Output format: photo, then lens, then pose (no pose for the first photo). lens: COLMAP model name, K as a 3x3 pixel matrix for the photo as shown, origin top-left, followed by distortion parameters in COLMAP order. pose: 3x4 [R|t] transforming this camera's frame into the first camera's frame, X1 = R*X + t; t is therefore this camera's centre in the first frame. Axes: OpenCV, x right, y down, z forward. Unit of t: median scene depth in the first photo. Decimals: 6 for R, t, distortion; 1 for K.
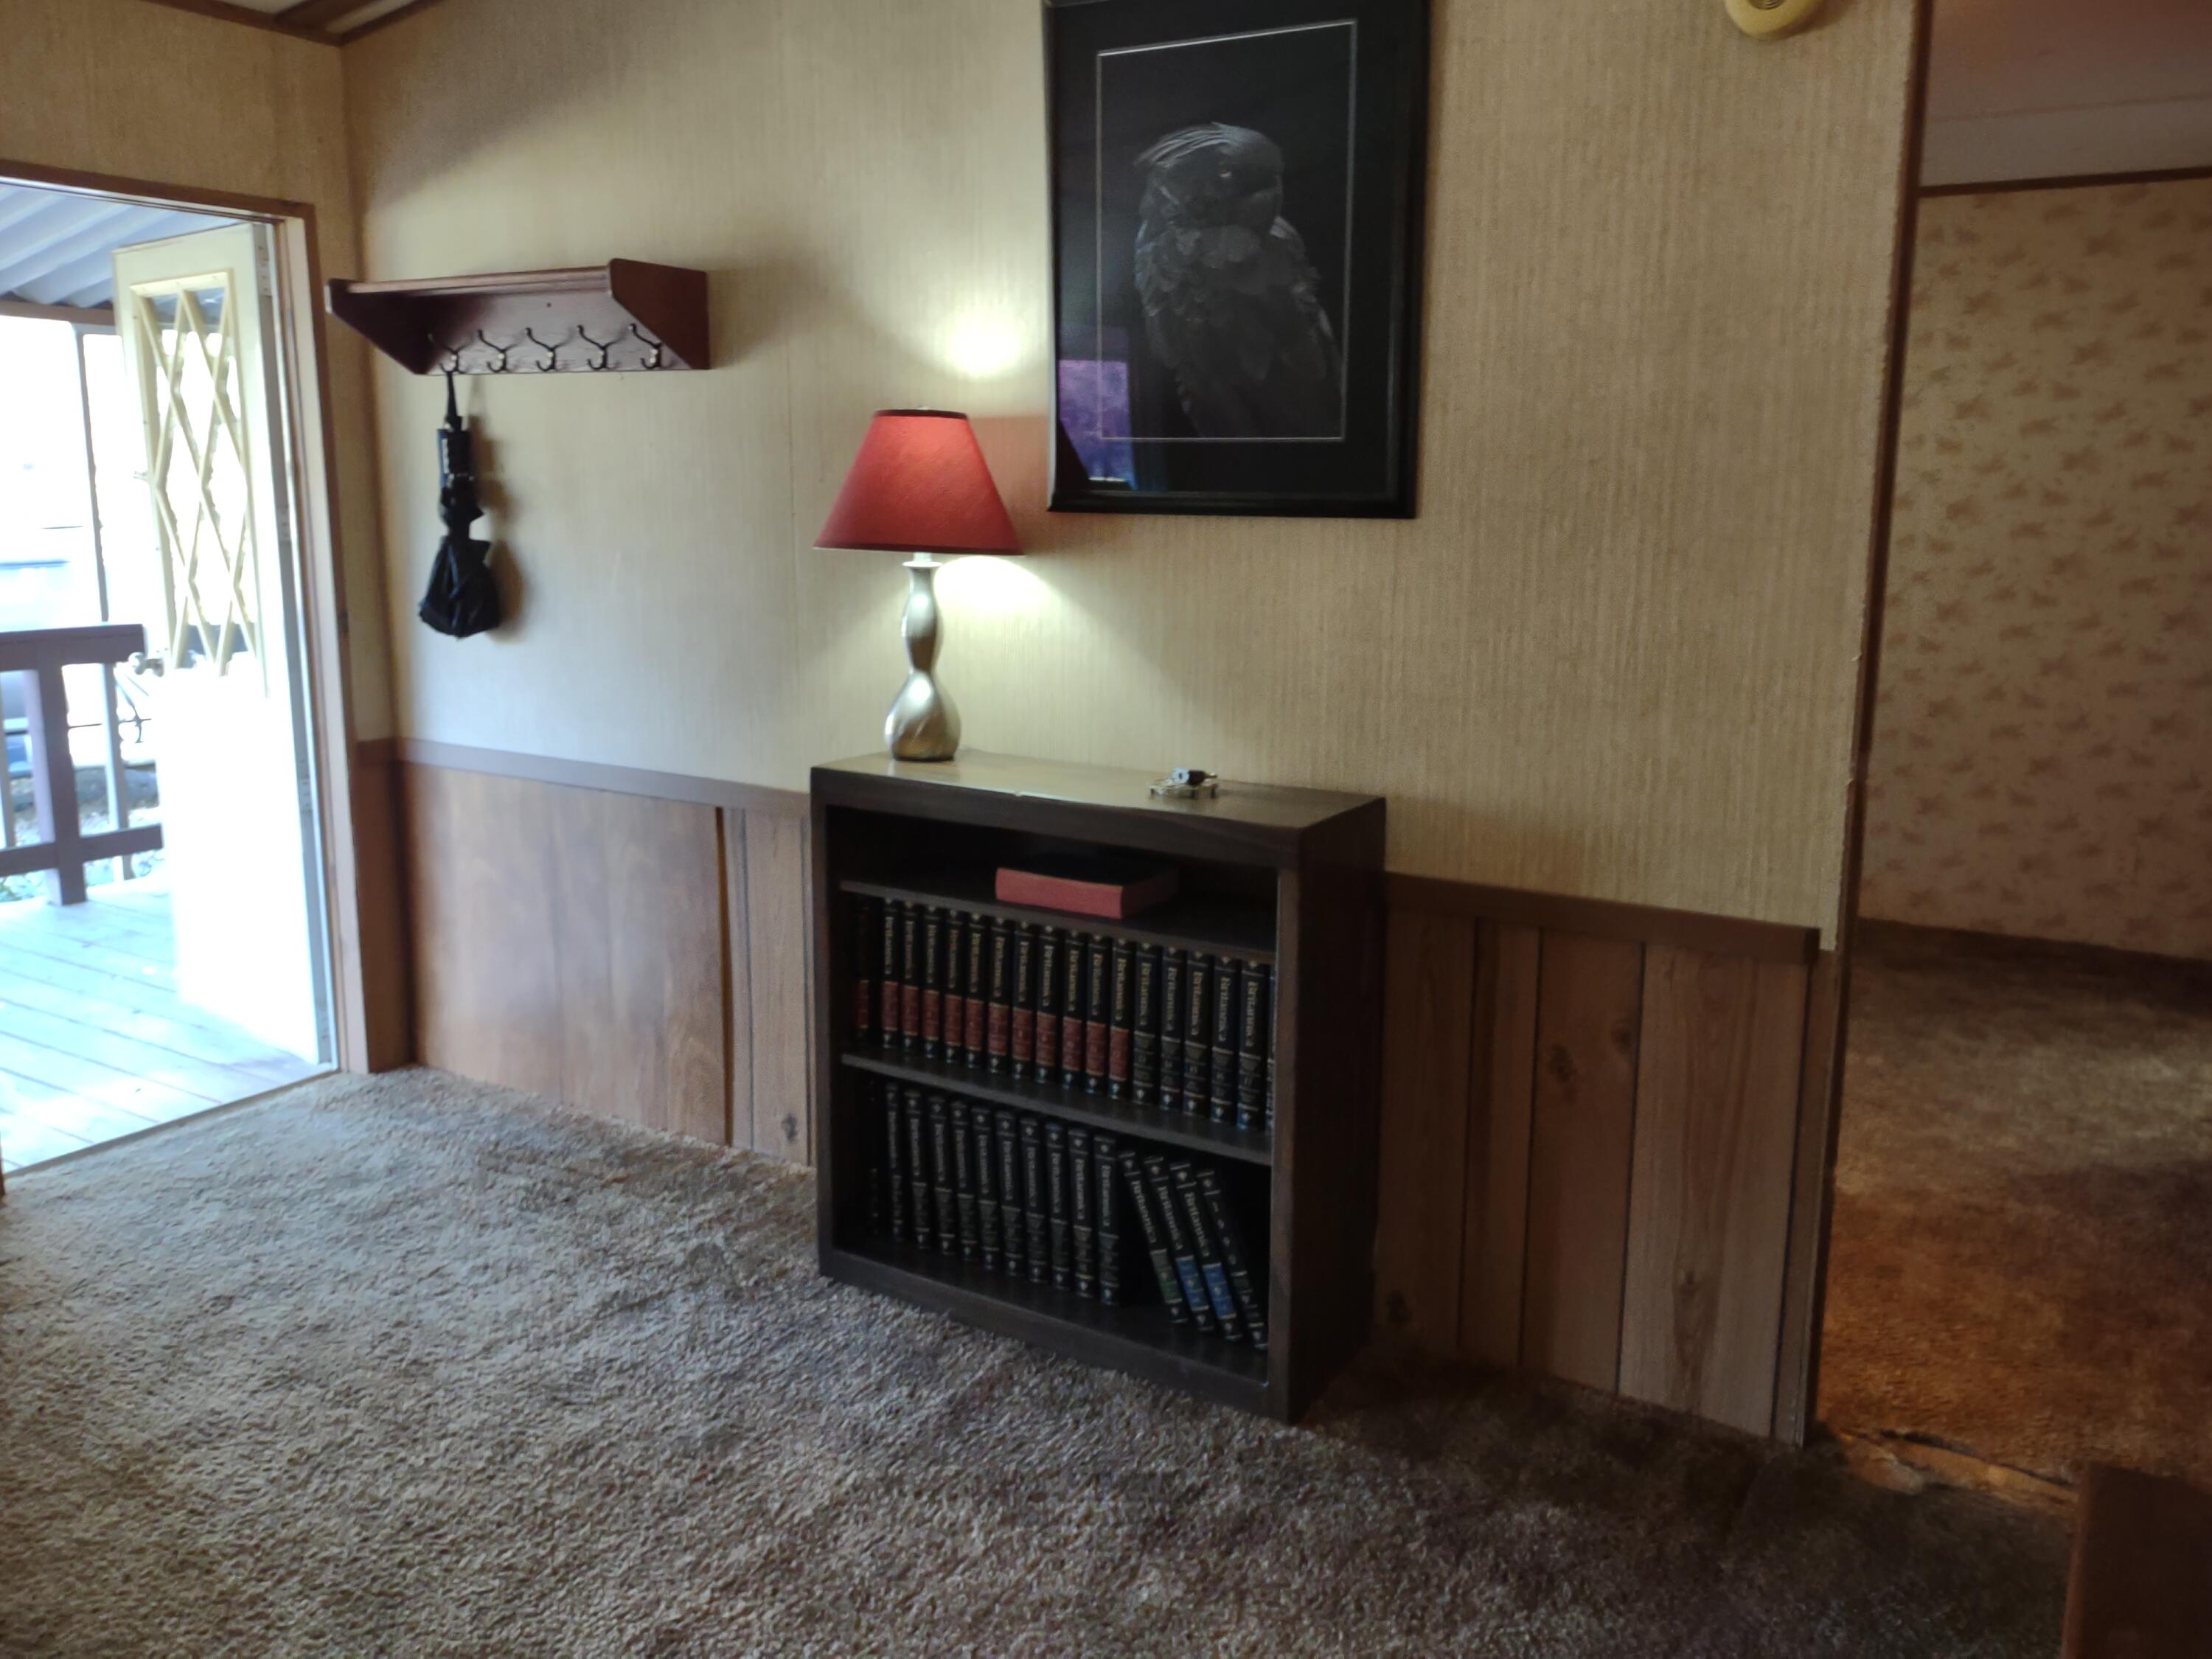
lens RADIAL K [[1743.2, 0, 1106.0], [0, 1743.2, 829.5], [0, 0, 1]] dist [0.000893, 0.004730]
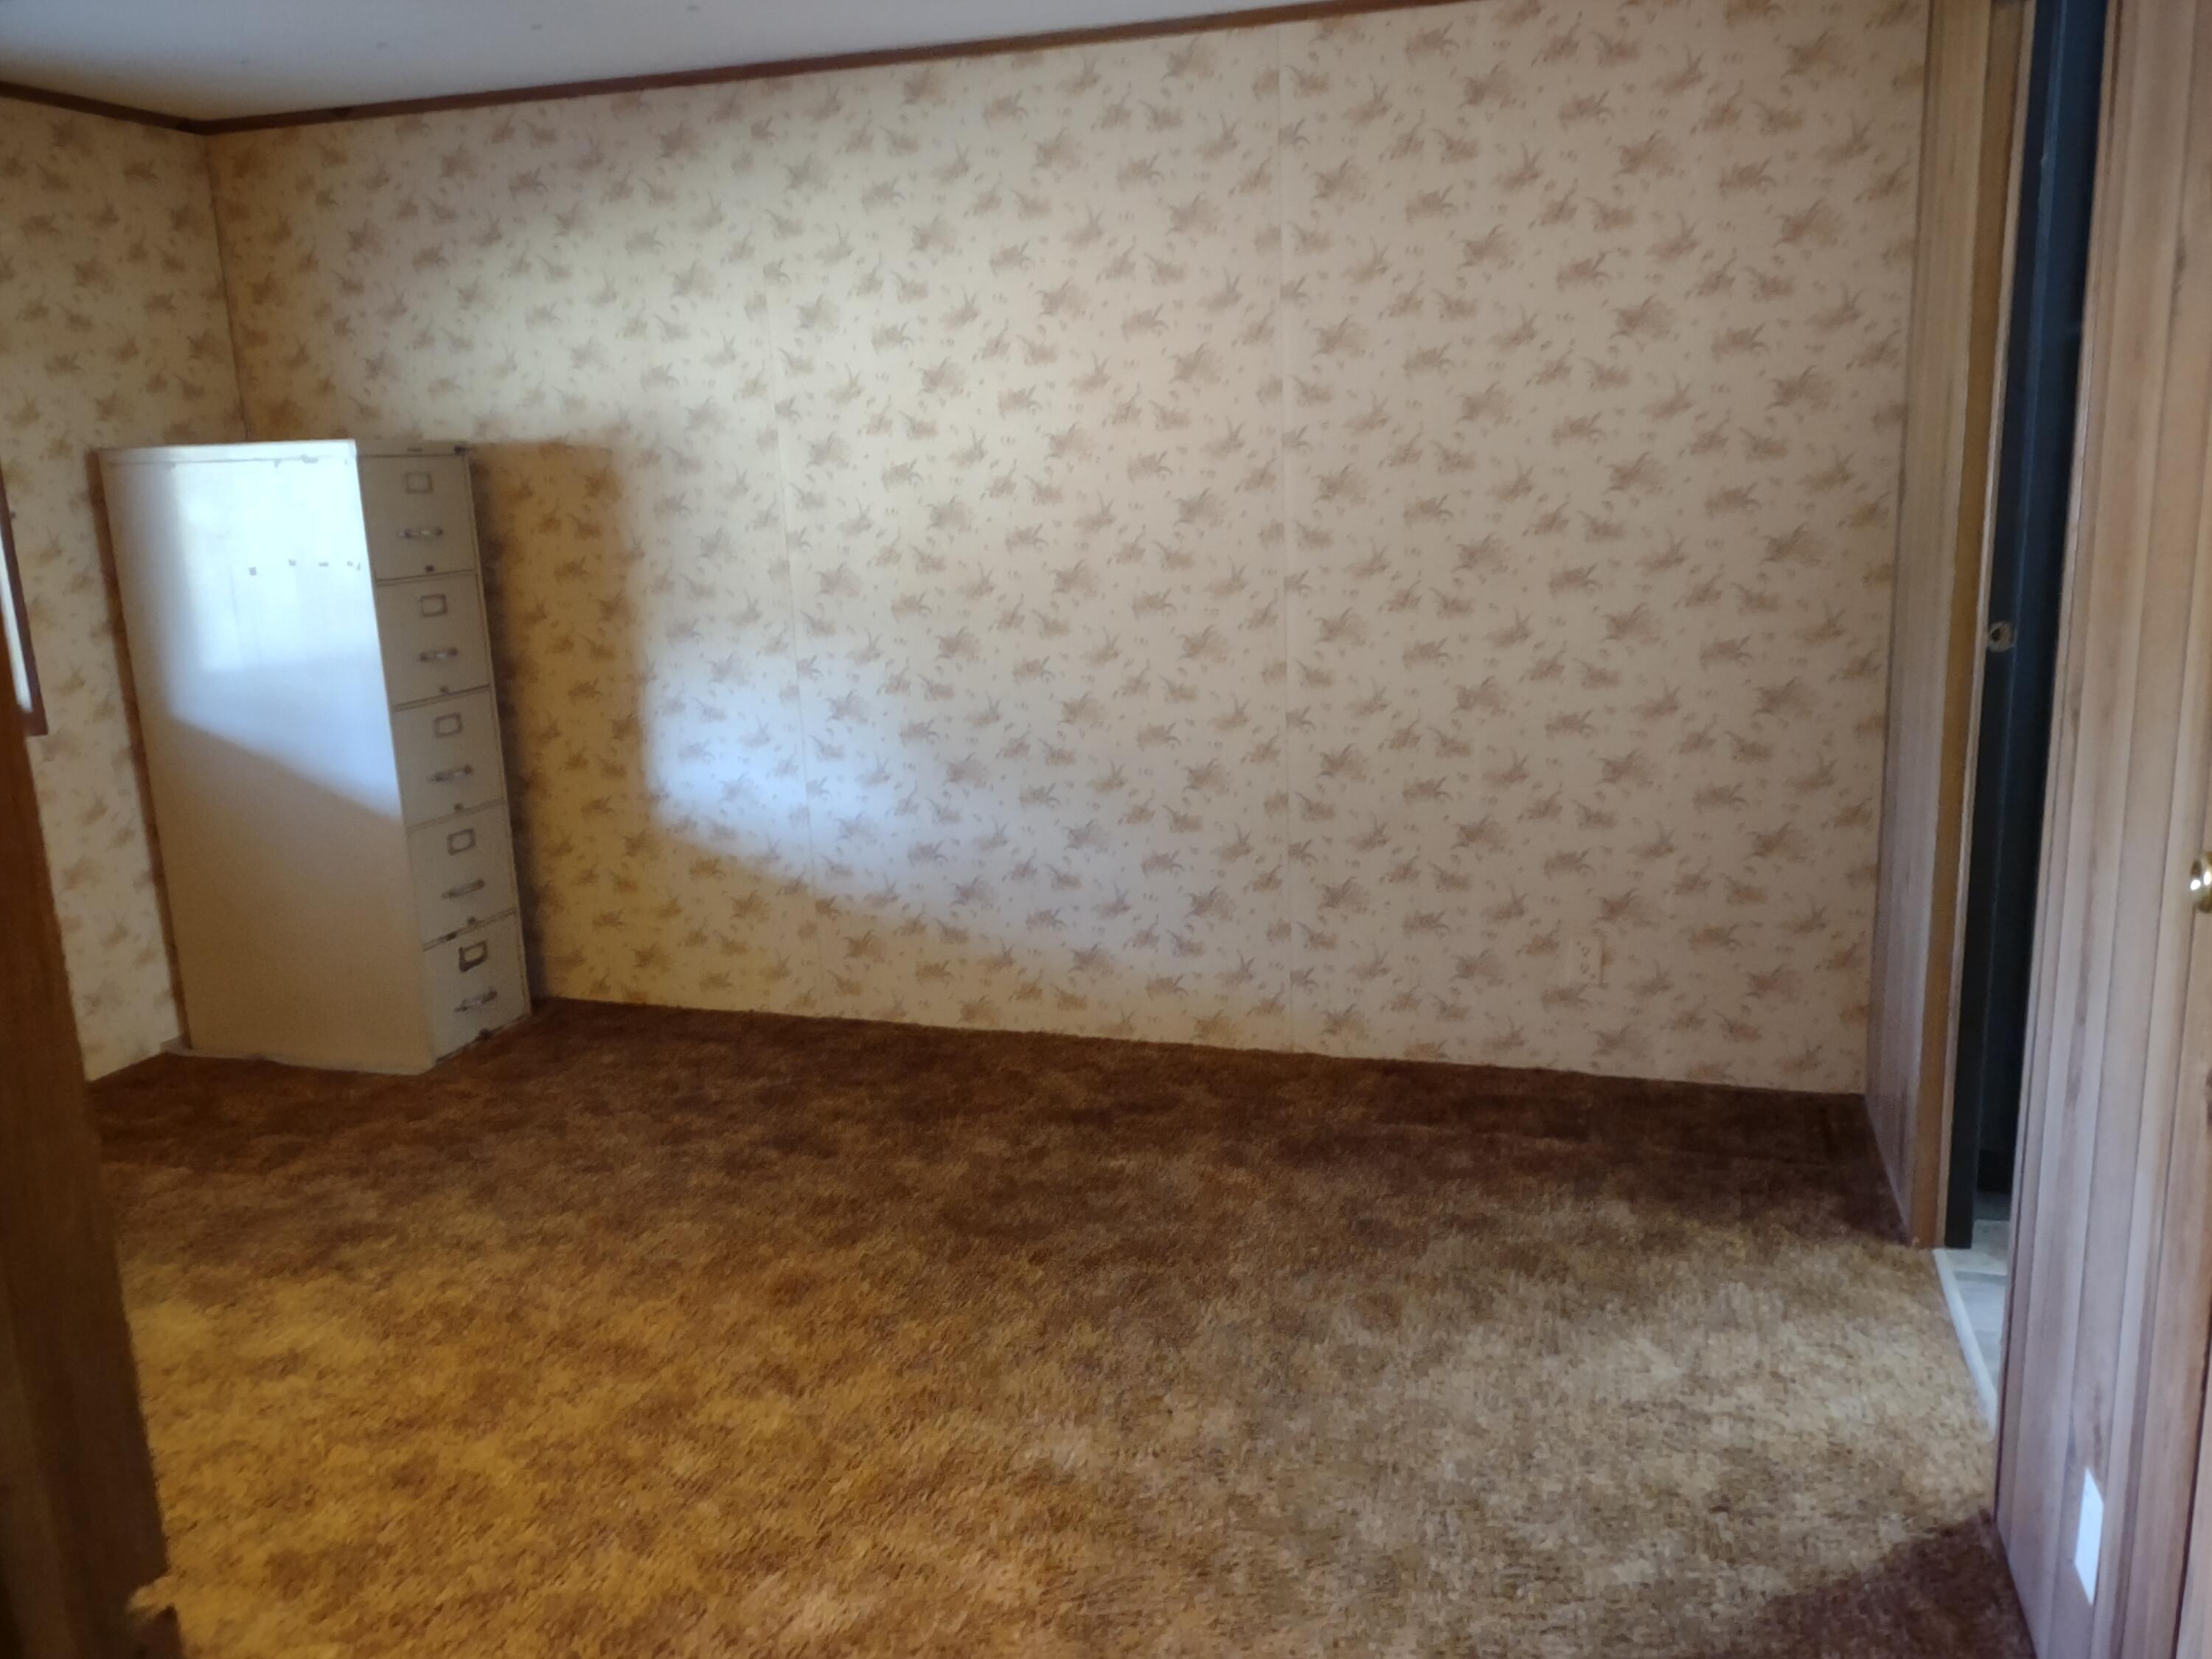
lens RADIAL K [[1723.1, 0, 1106.0], [0, 1723.1, 829.5], [0, 0, 1]] dist [0.089670, -0.001843]
pose [[0.969076, -0.095344, 0.227597, 0.253702], [0.090594, 0.995398, 0.031248, -0.083360], [-0.229529, -0.009663, 0.973254, 0.378266]]
